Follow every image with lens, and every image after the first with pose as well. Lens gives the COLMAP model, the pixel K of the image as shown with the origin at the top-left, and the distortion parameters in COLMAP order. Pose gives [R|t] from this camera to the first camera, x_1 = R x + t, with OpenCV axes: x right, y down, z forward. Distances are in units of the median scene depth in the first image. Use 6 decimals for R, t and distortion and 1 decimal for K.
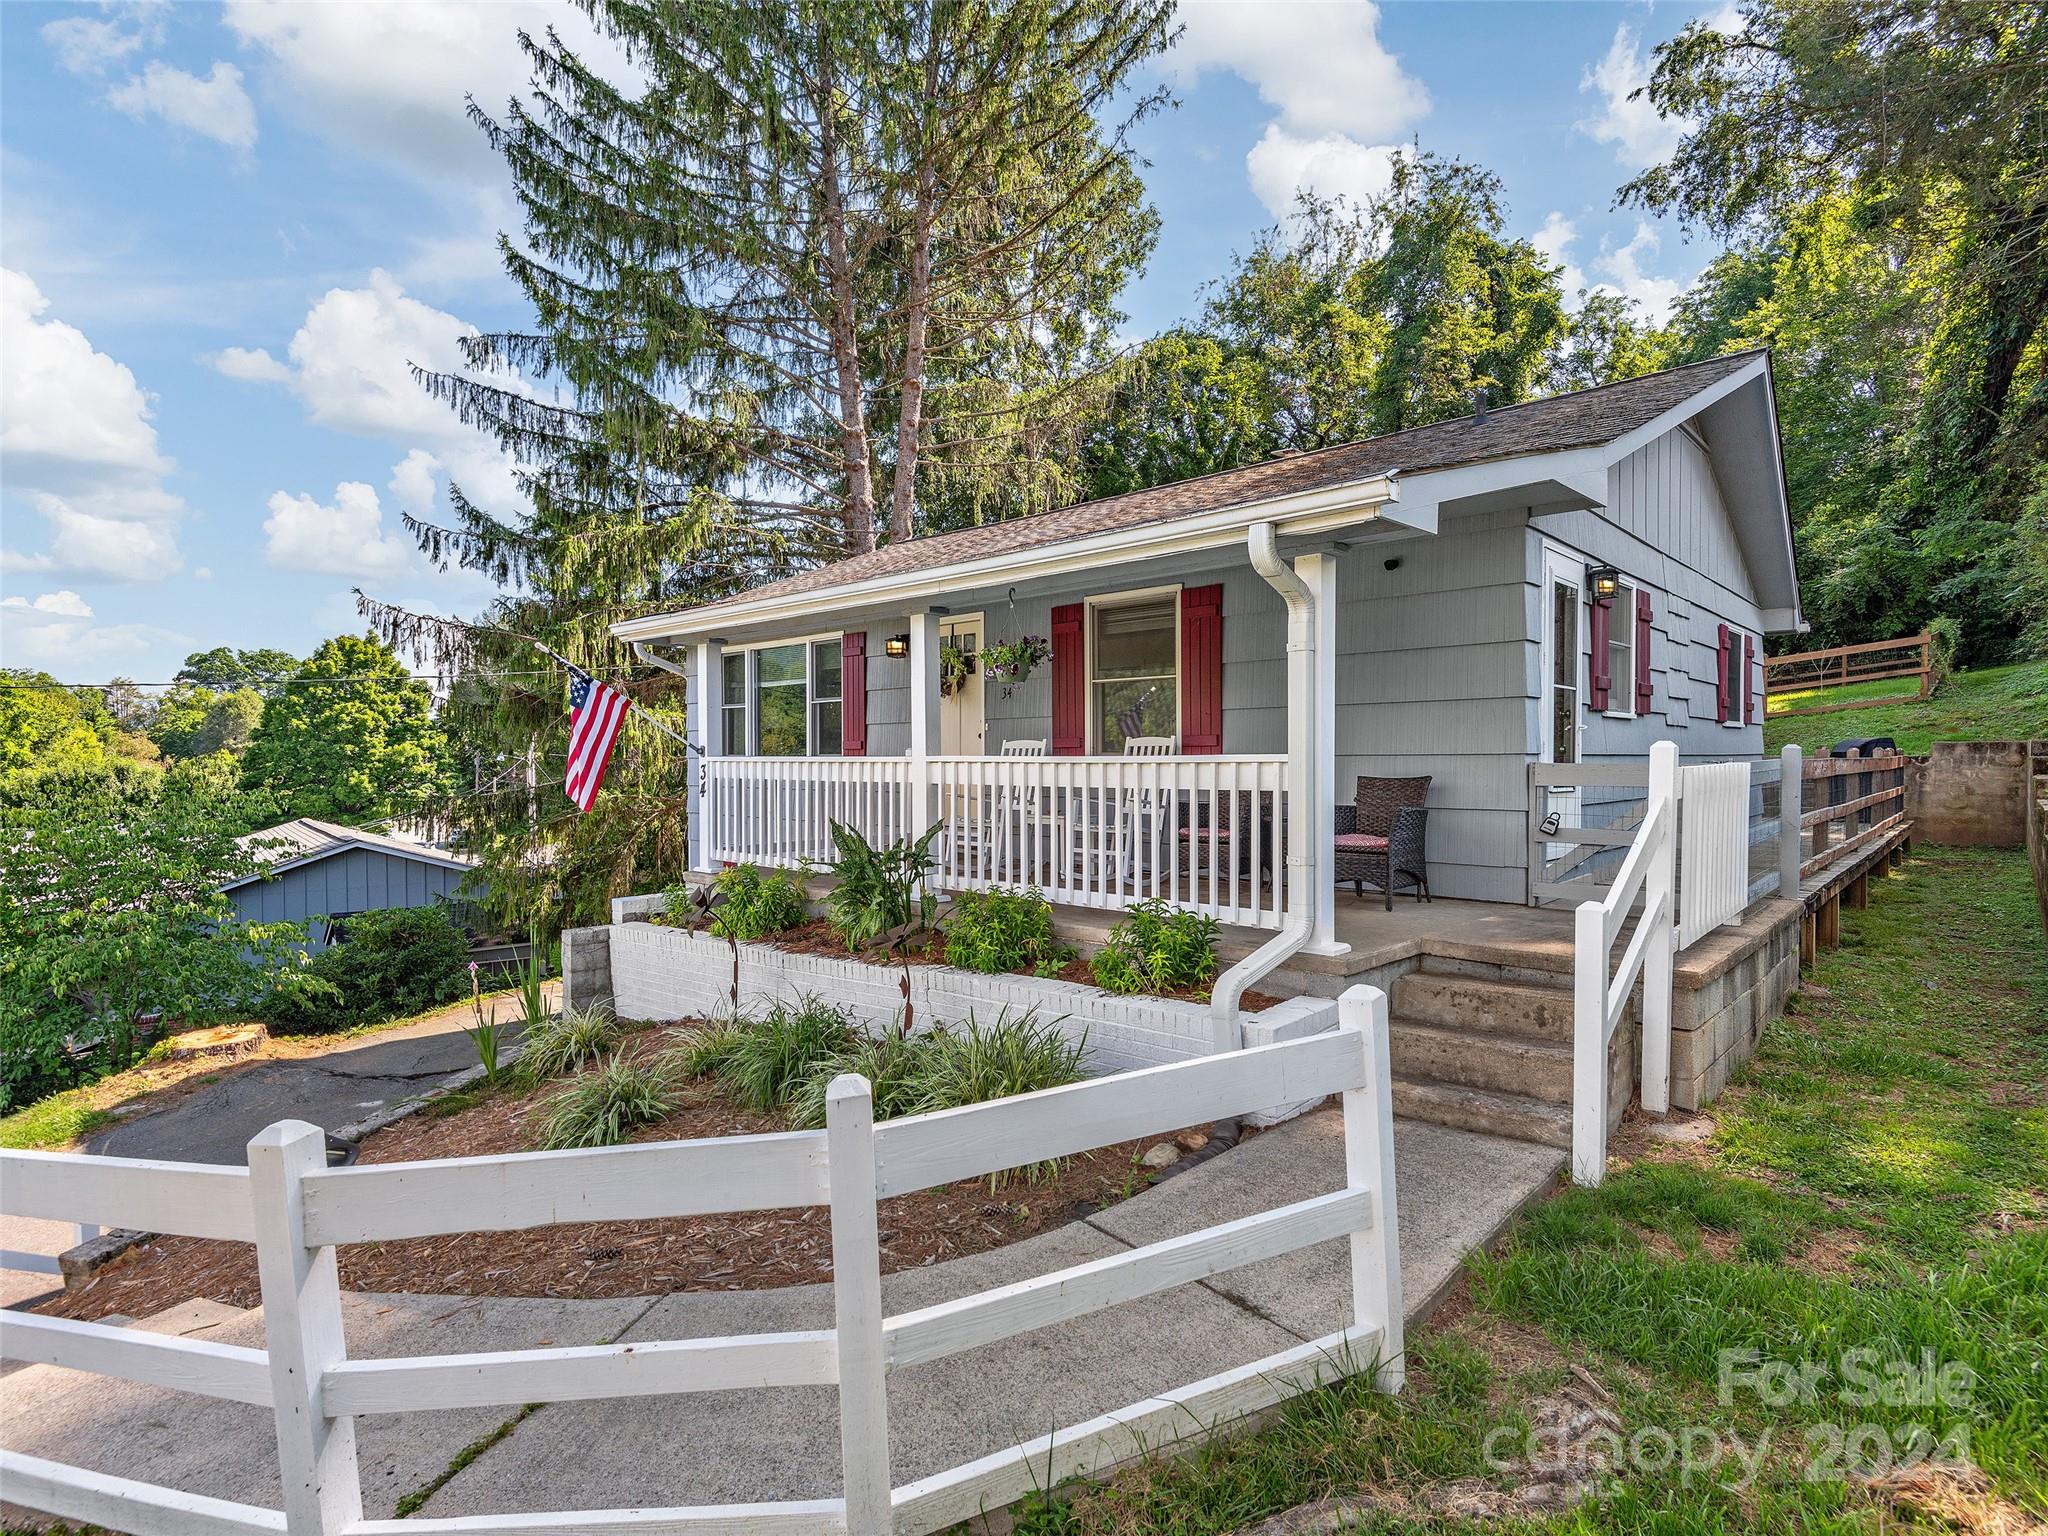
lens RADIAL K [[1044.0, 0, 1024.0], [0, 1044.0, 768.0], [0, 0, 1]] dist [0.038240, -0.032618]
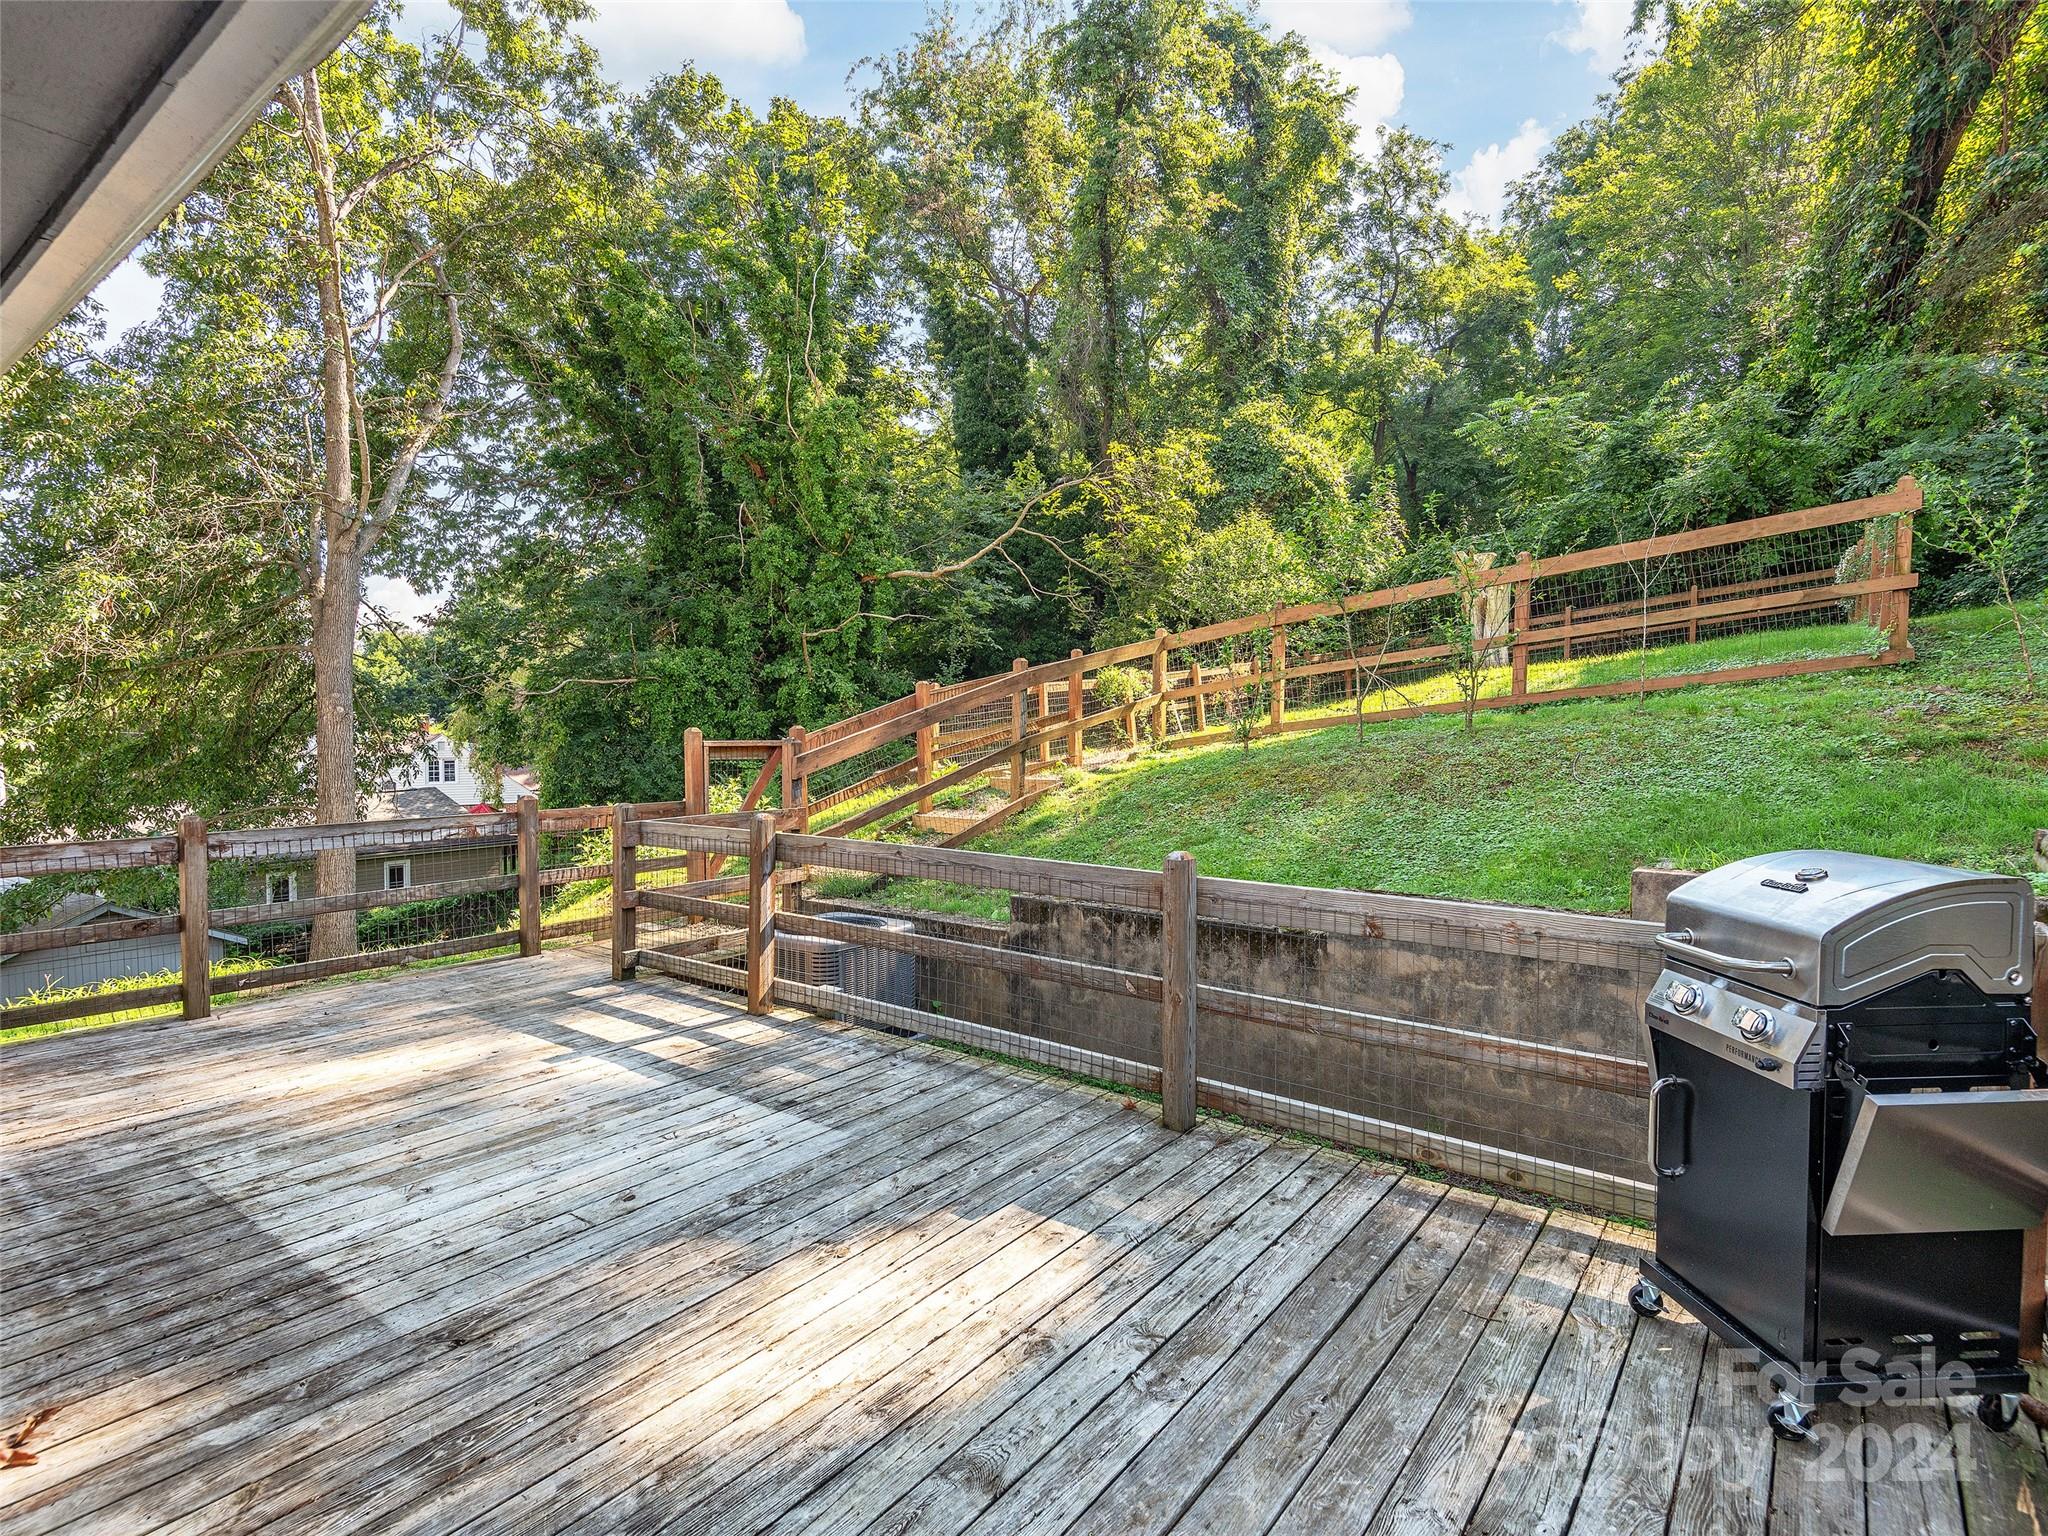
lens RADIAL K [[1044.0, 0, 1024.0], [0, 1044.0, 768.0], [0, 0, 1]] dist [0.038240, -0.032618]
pose [[0.995136, -0.003090, 0.098460, 0.294987], [0.000090, 0.999536, 0.030457, -0.022400], [-0.098509, -0.030300, 0.994675, 0.382333]]
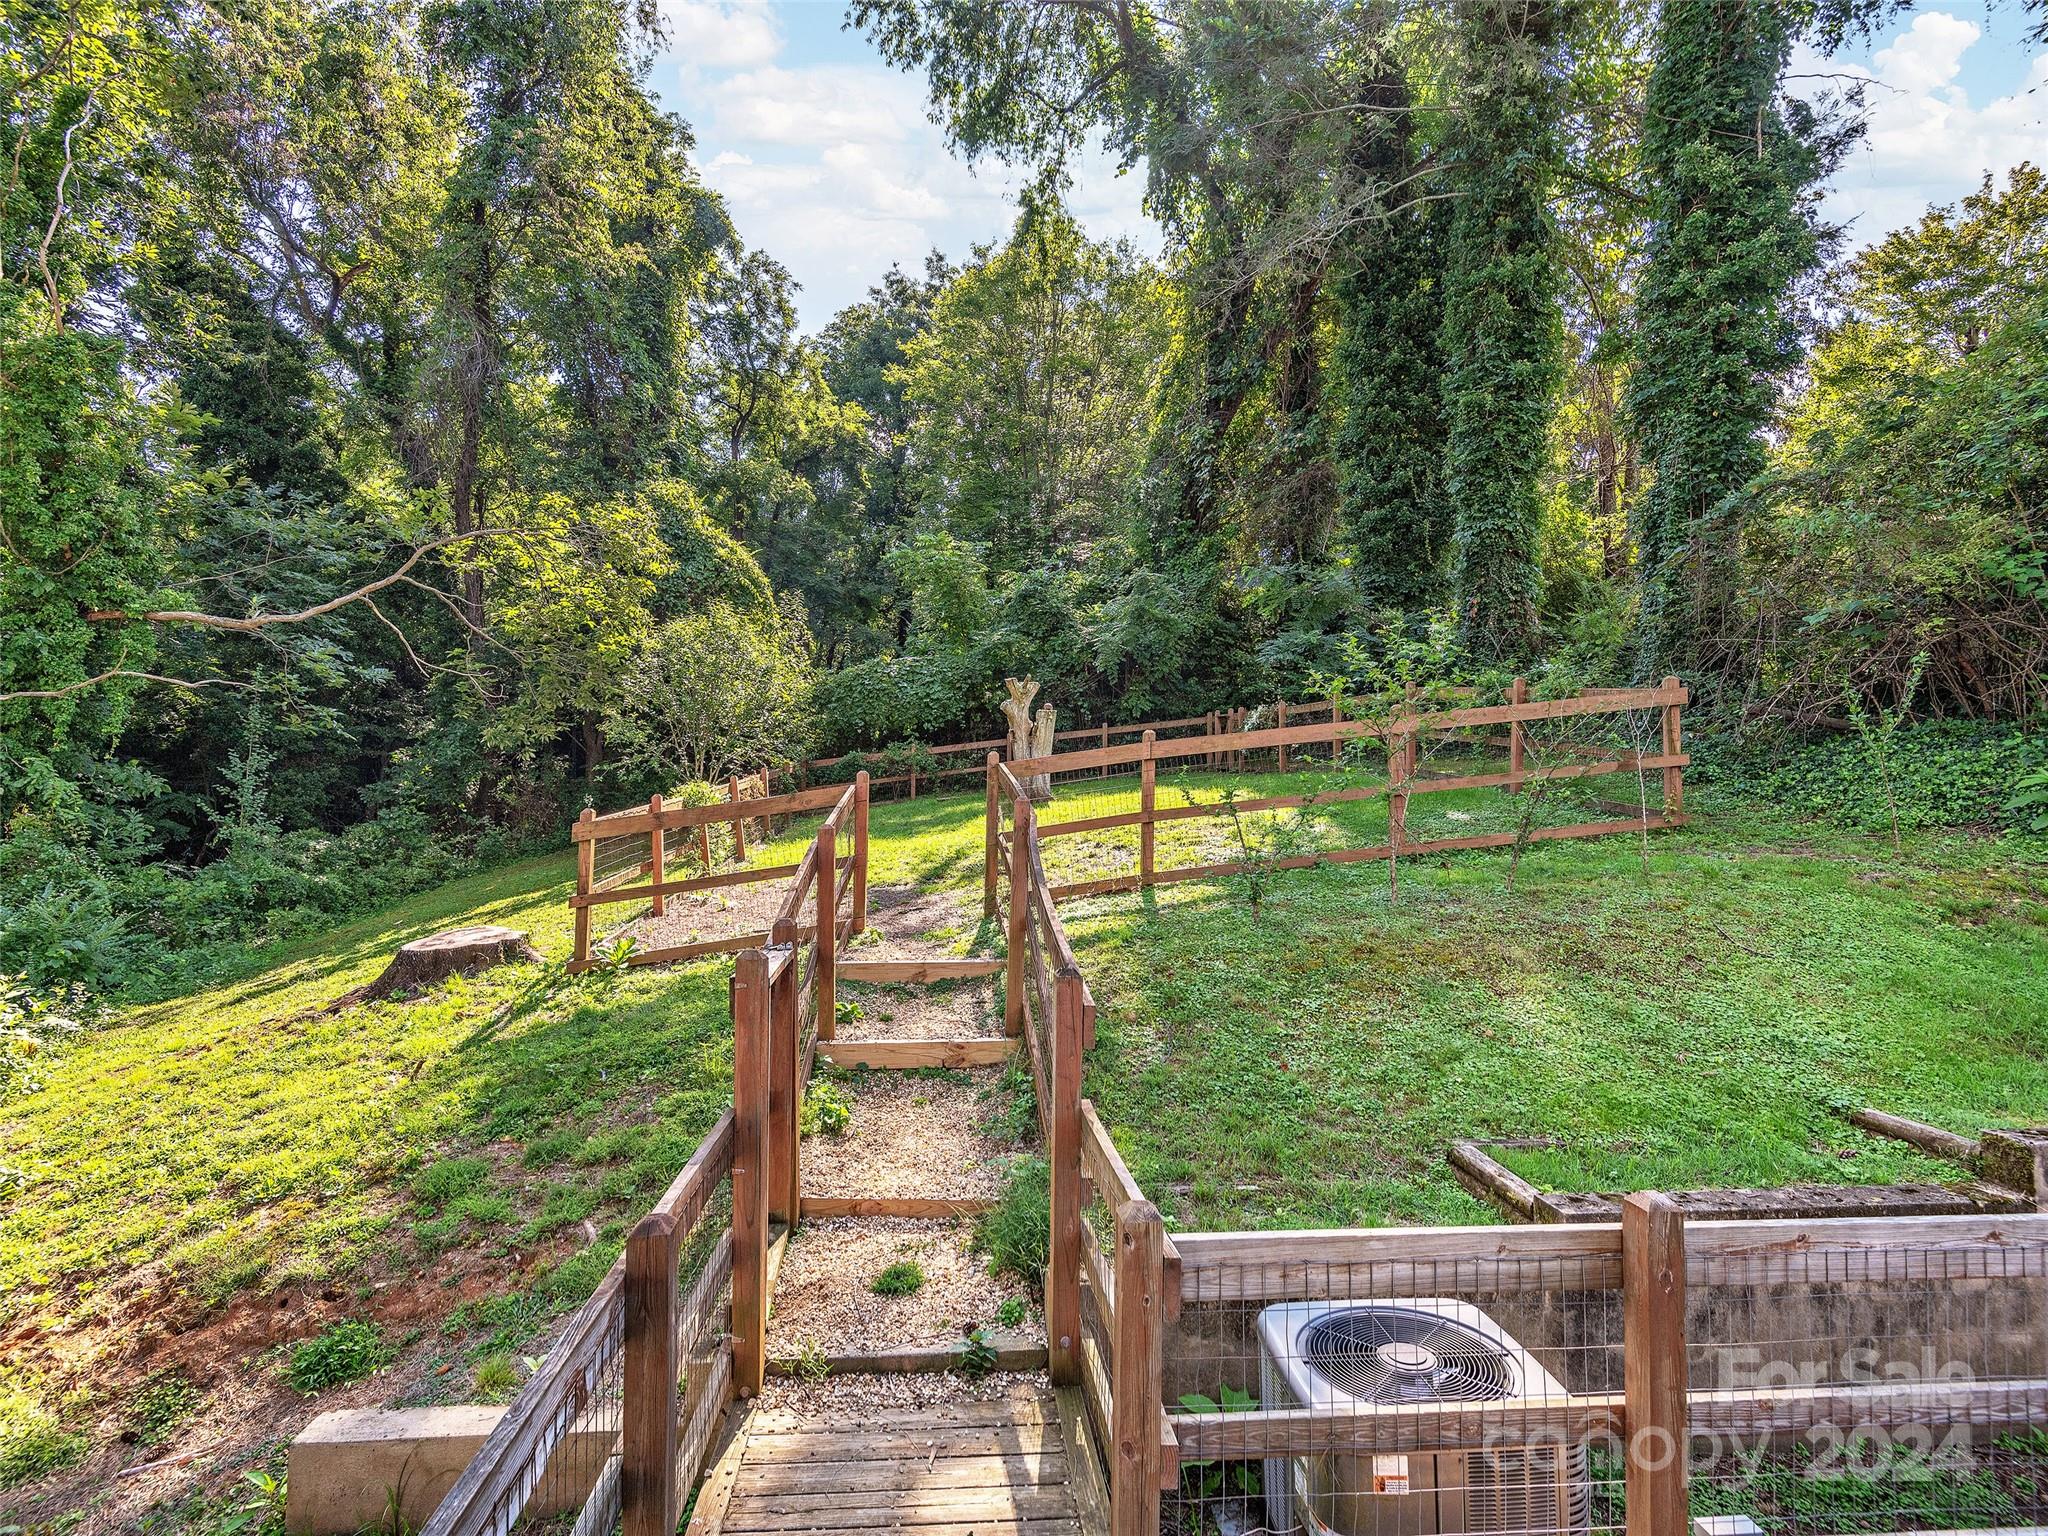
lens RADIAL K [[1044.0, 0, 1024.0], [0, 1044.0, 768.0], [0, 0, 1]] dist [0.038240, -0.032618]
pose [[0.667341, 0.042780, 0.743523, 0.176229], [0.006541, 0.997974, -0.063291, -0.034251], [-0.744724, 0.047100, 0.665708, 0.527025]]
